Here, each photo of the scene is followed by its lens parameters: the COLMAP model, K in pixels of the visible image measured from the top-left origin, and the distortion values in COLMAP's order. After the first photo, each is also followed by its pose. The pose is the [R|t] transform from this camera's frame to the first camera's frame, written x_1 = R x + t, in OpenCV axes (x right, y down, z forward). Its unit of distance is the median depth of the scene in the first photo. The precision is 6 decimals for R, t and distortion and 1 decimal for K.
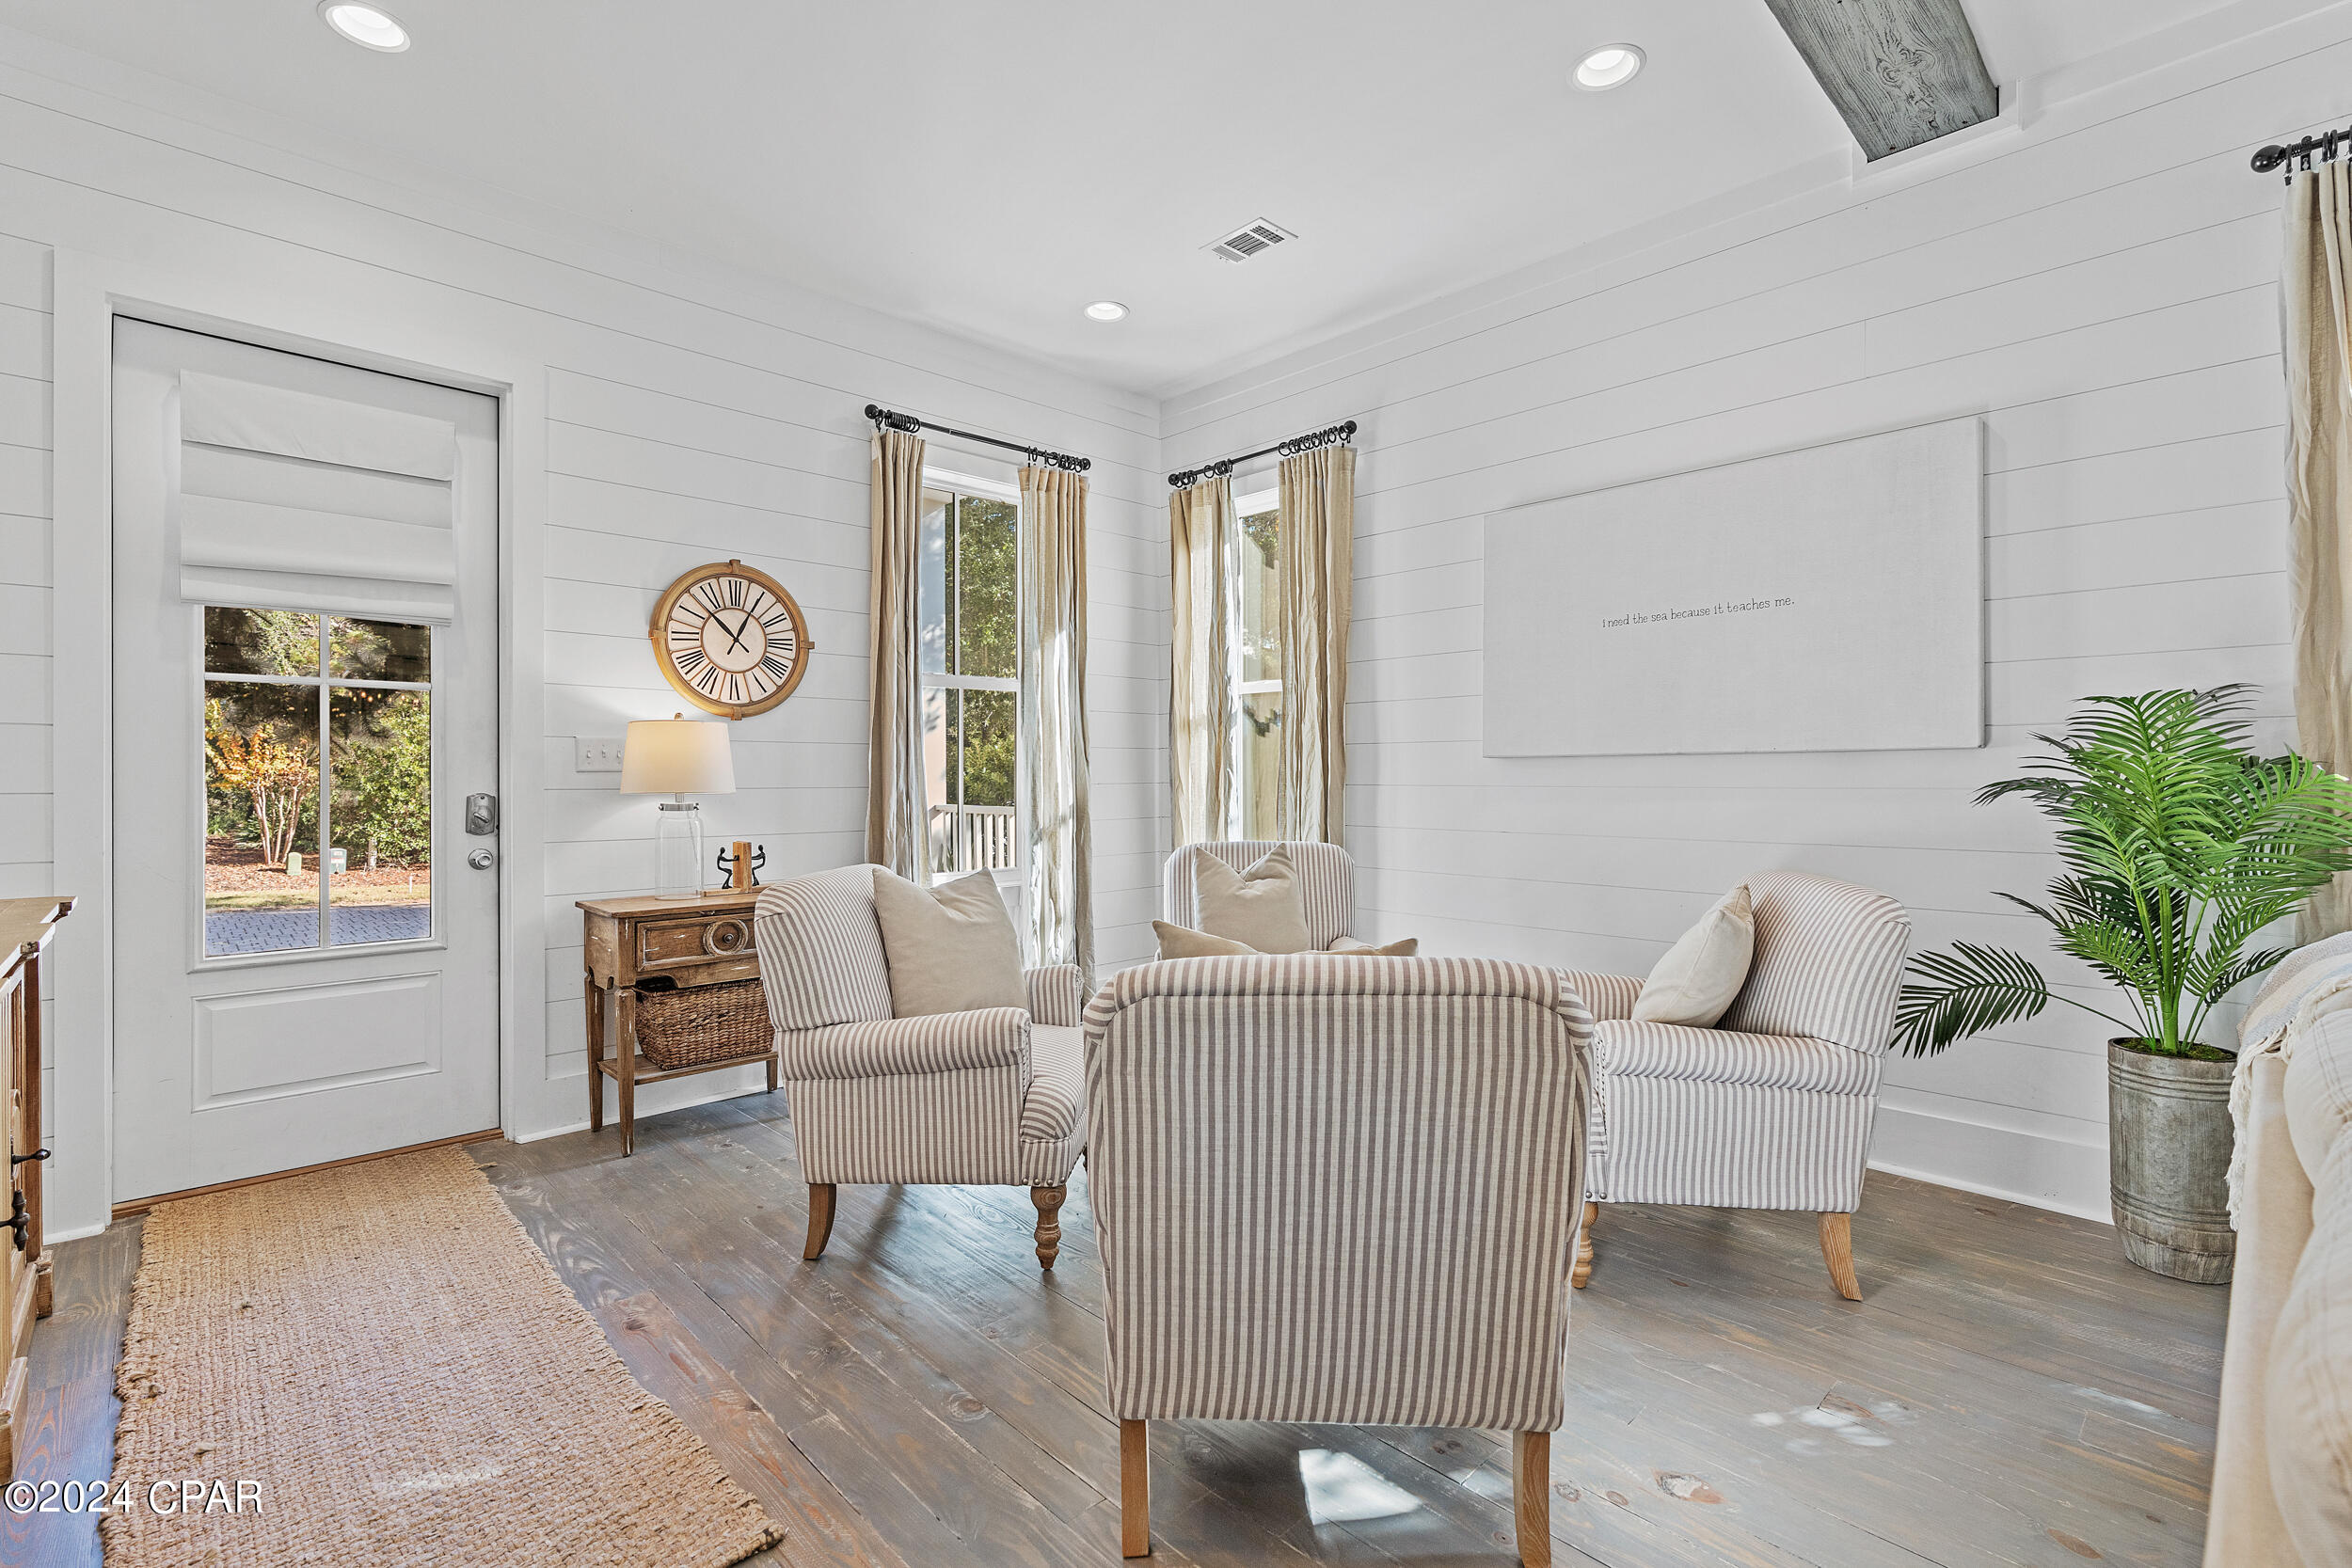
lens RADIAL K [[1063.5, 0, 1193.6], [0, 1063.5, 771.6], [0, 0, 1]] dist [-0.002282, -0.001814]
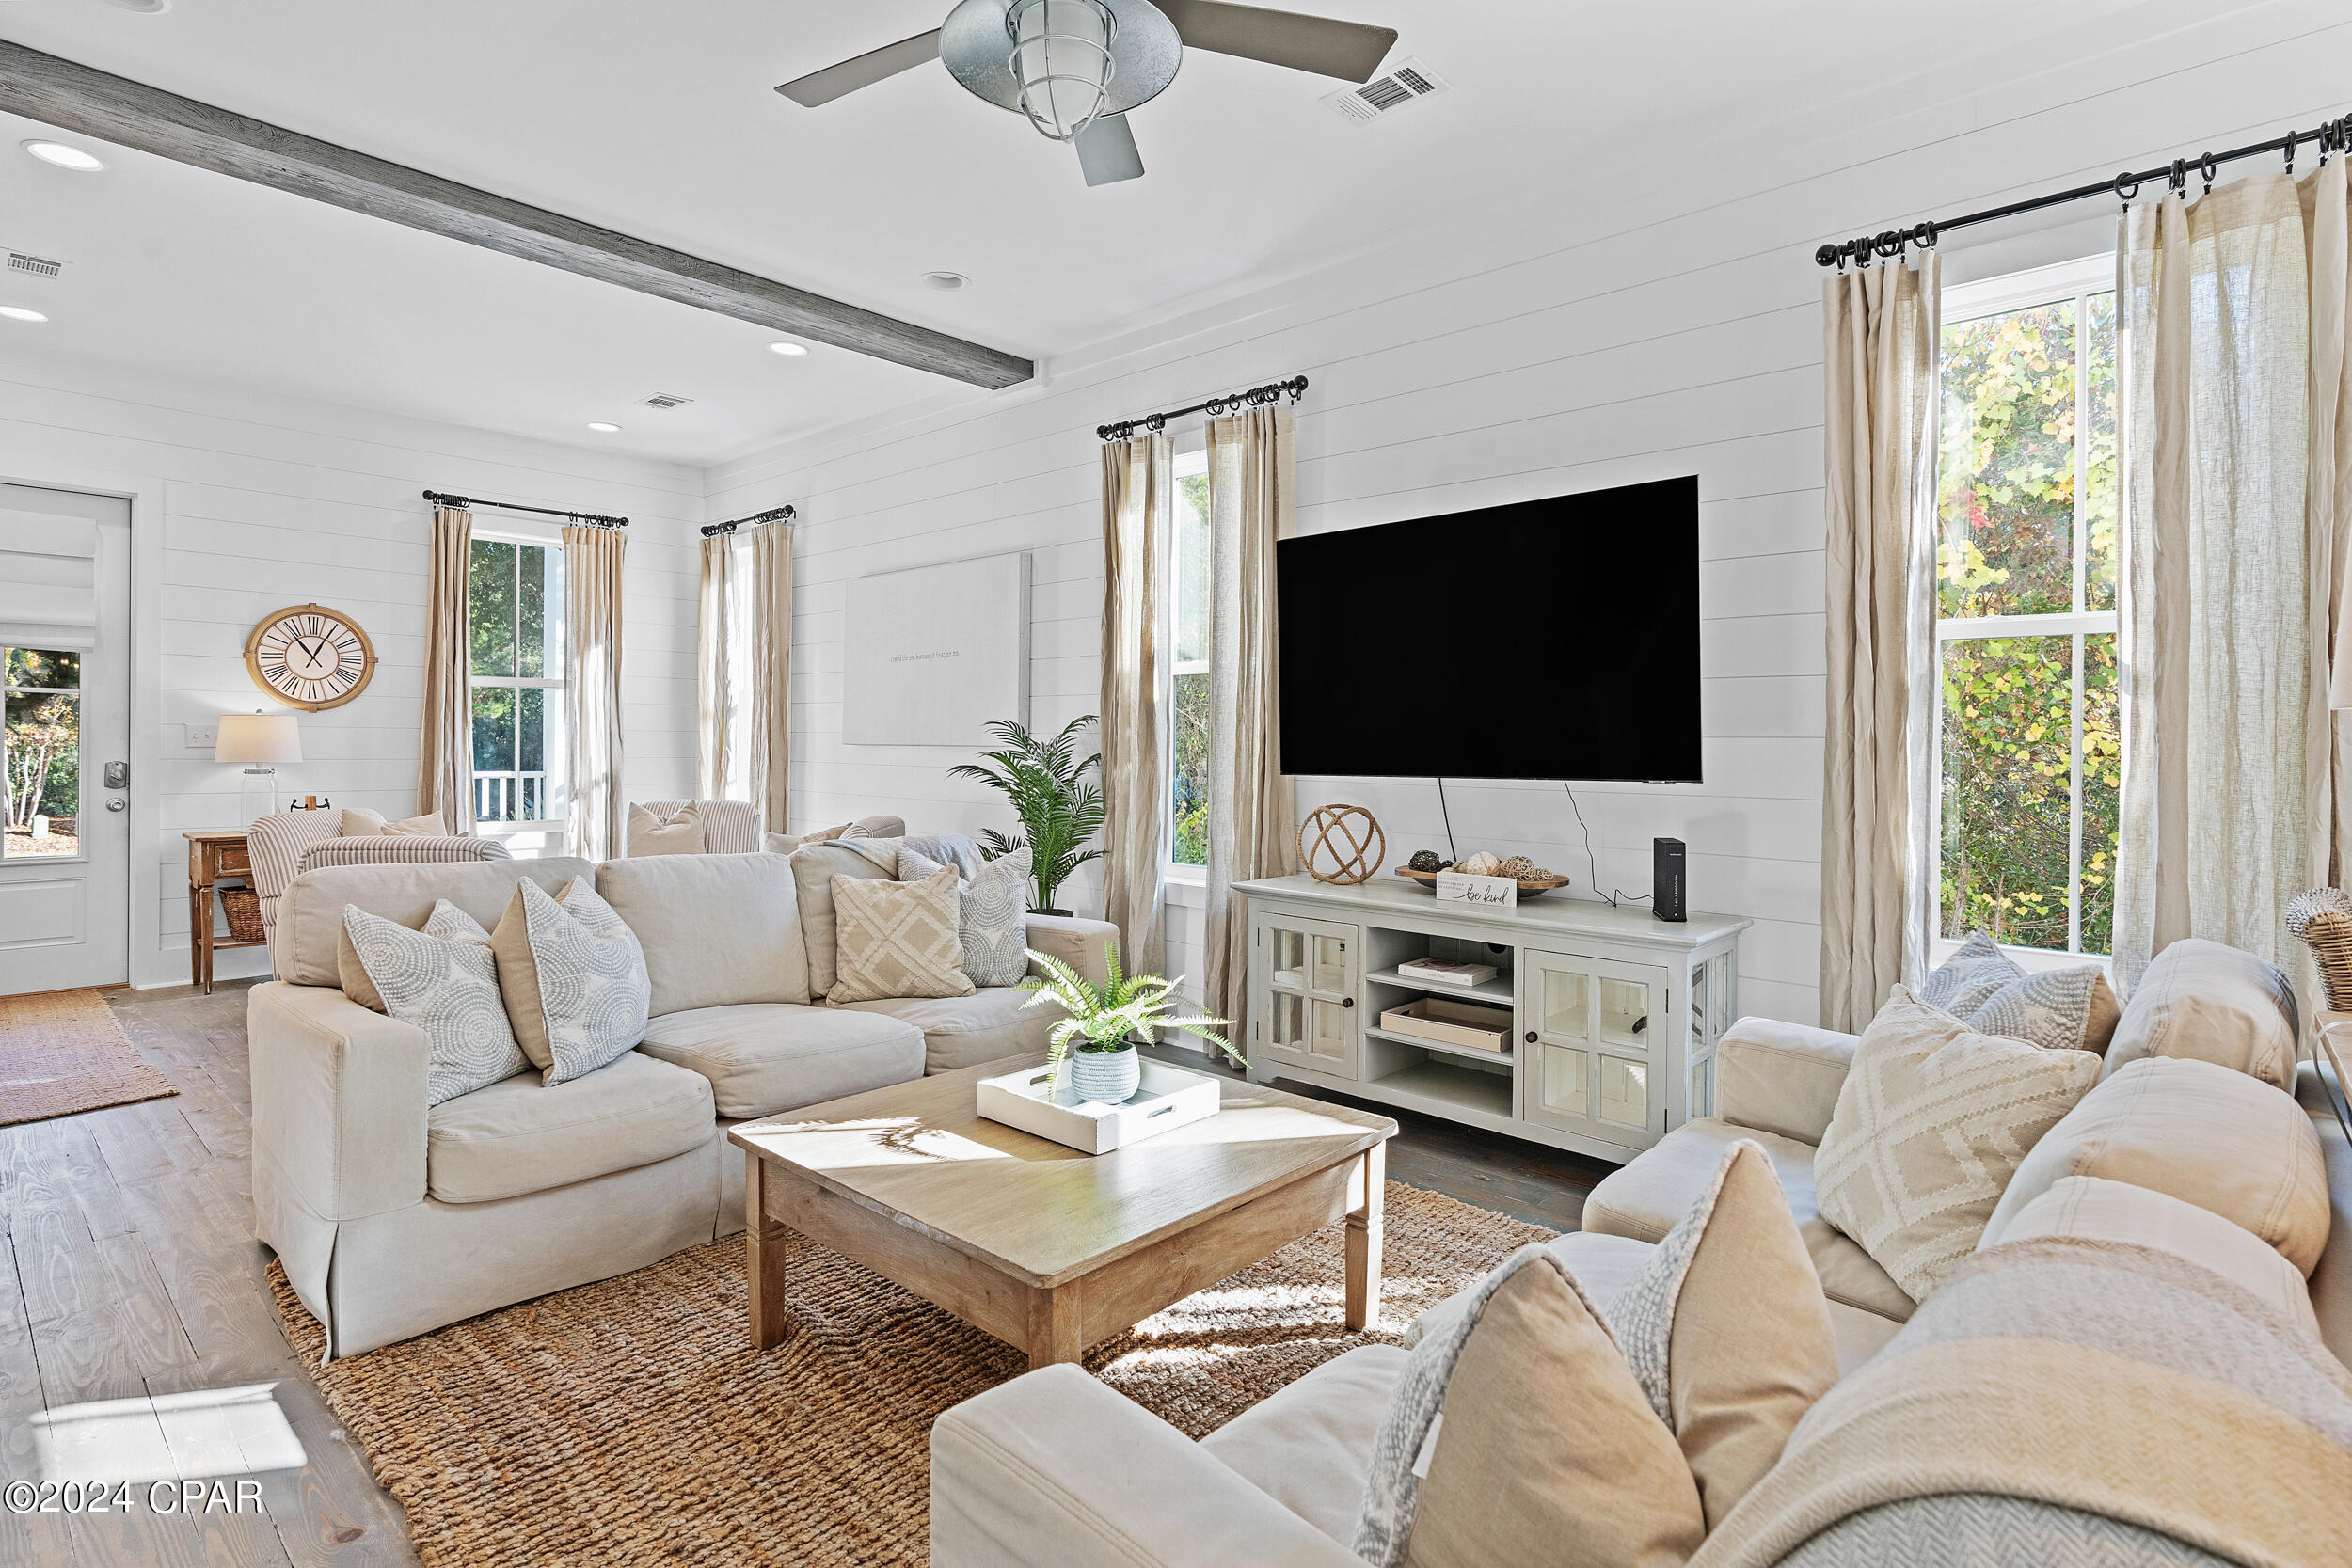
lens RADIAL K [[1165.8, 0, 1186.4], [0, 1165.8, 746.0], [0, 0, 1]] dist [-0.004795, 0.002255]
pose [[0.997736, 0.012031, 0.066167, 0.727957], [-0.012397, 0.999910, 0.005125, -0.028364], [-0.066099, -0.005933, 0.997795, -0.742051]]
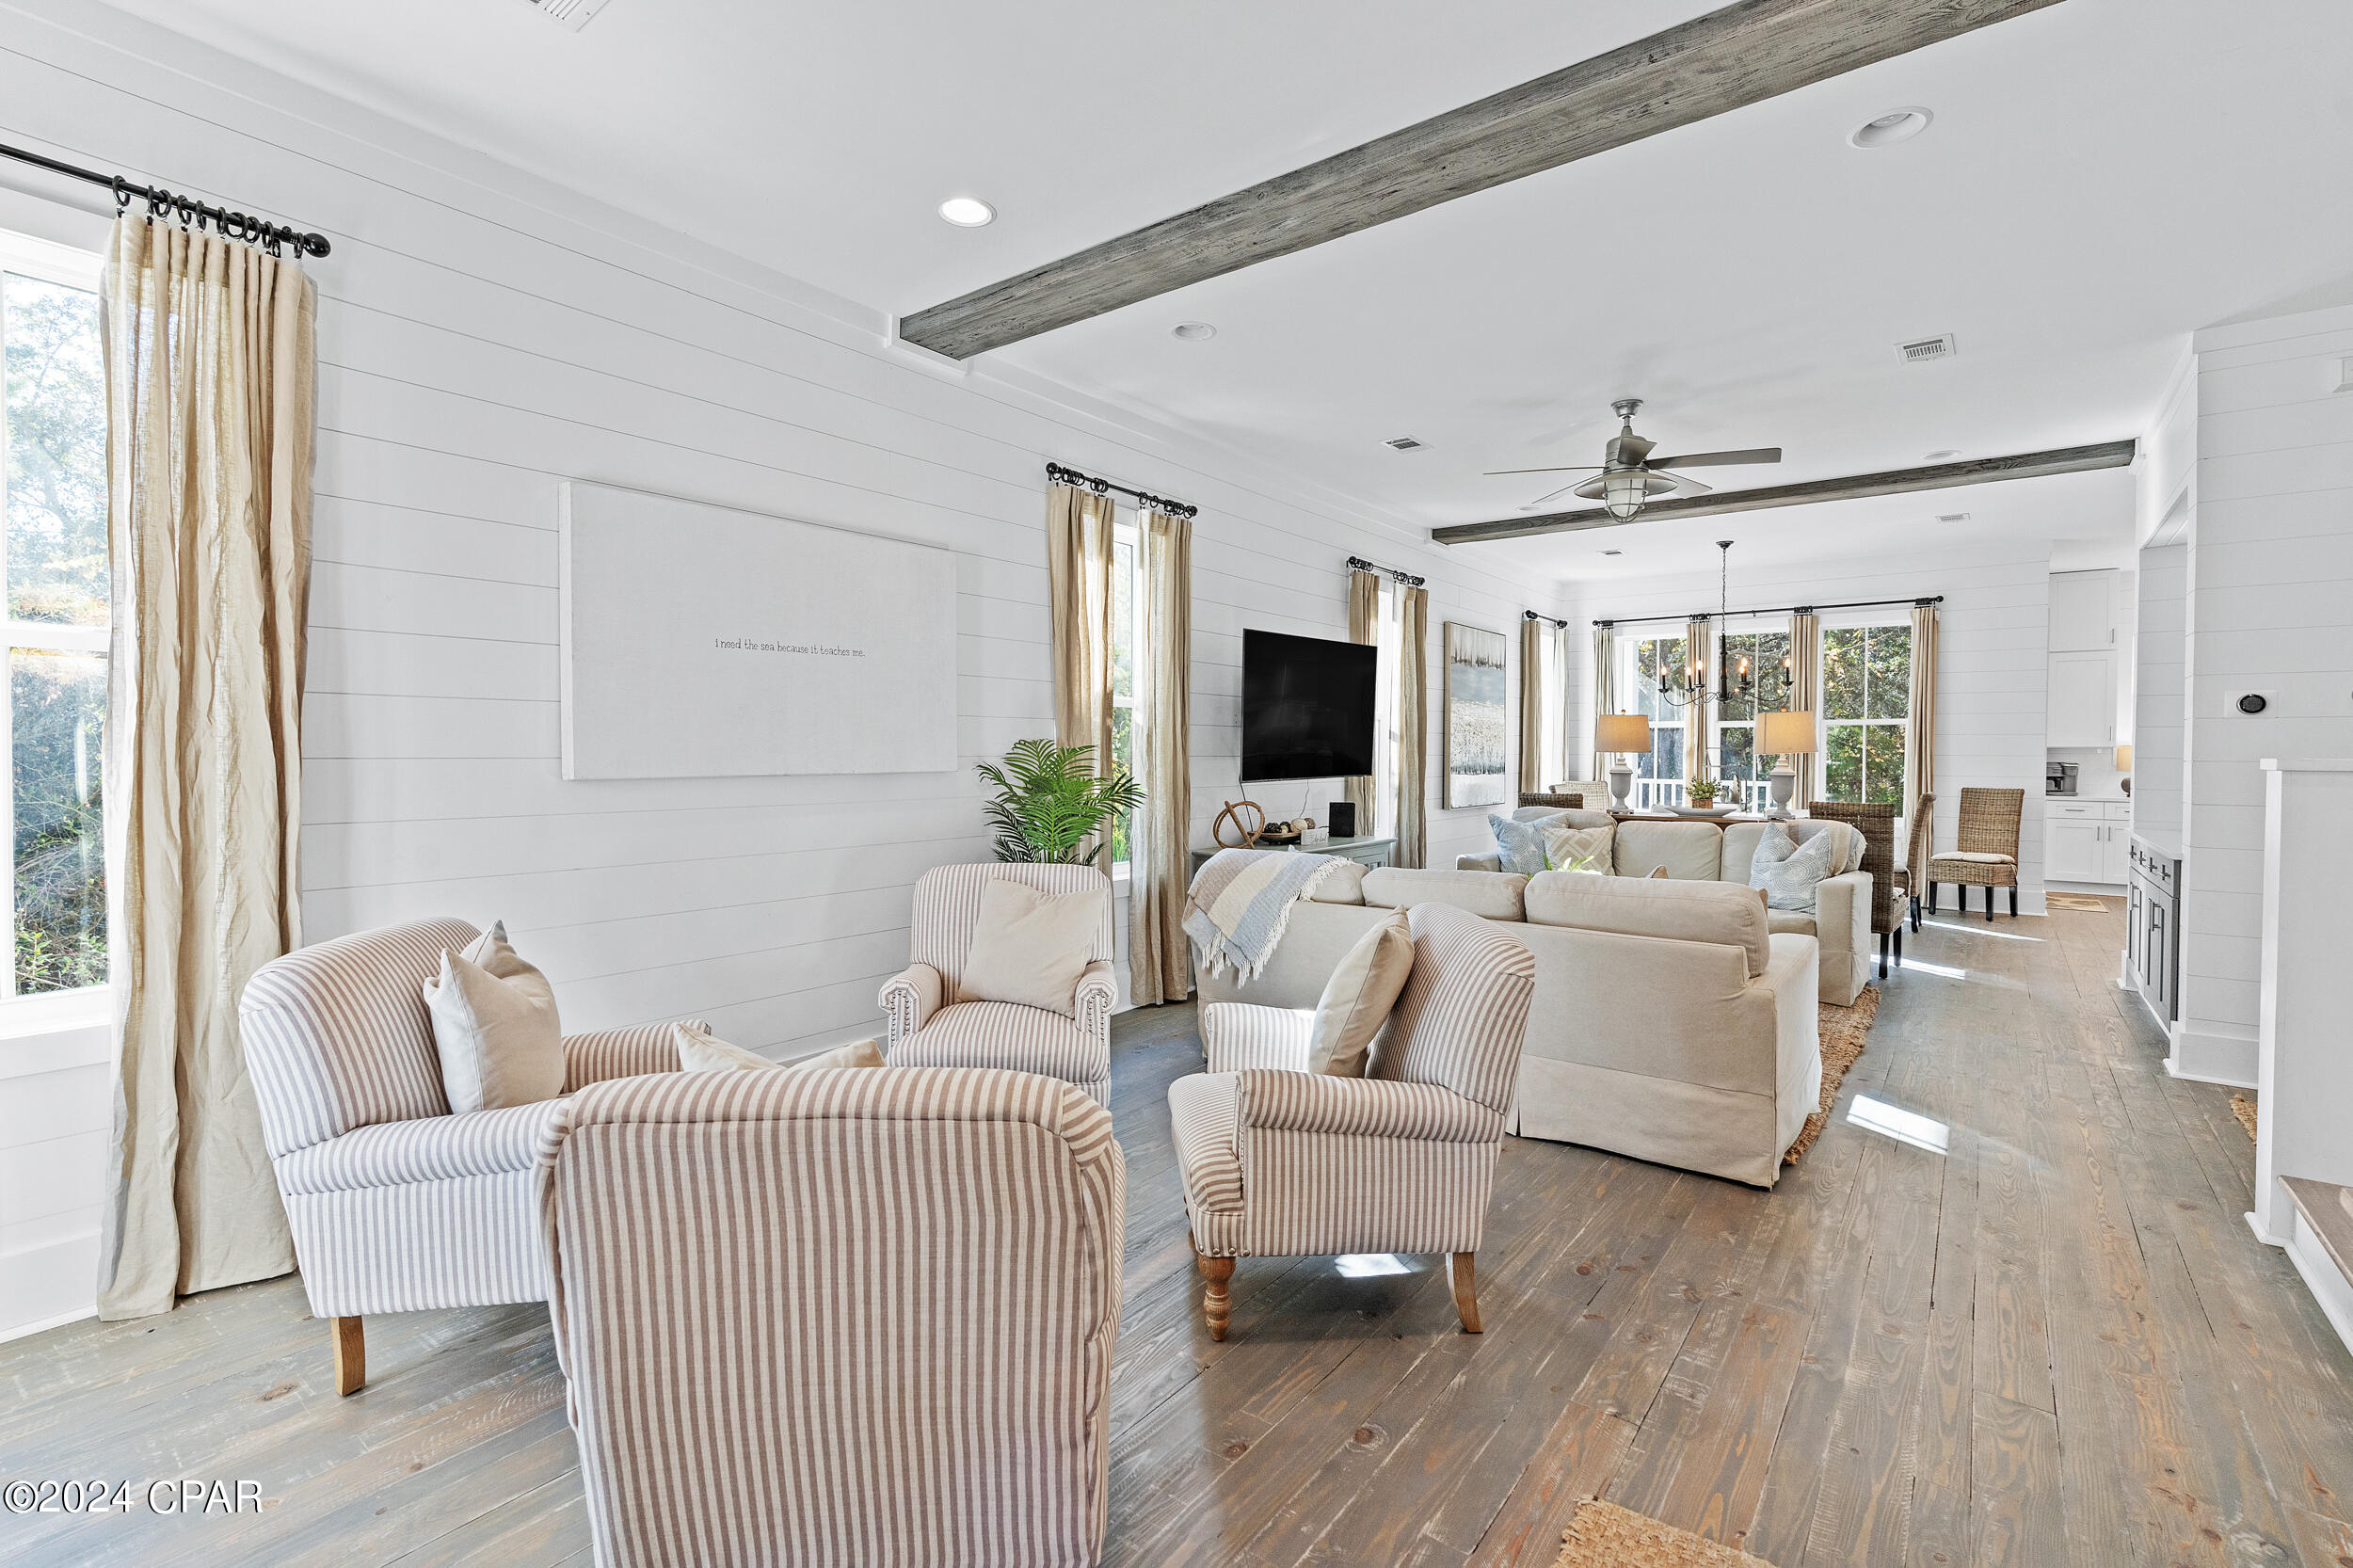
lens RADIAL K [[1064.0, 0, 1197.1], [0, 1064.0, 765.7], [0, 0, 1]] dist [-0.002282, -0.001814]
pose [[-0.162426, -0.010265, 0.986667, -0.662719], [-0.001926, 0.999947, 0.010086, -0.037932], [-0.986719, -0.000263, -0.162437, 0.732659]]
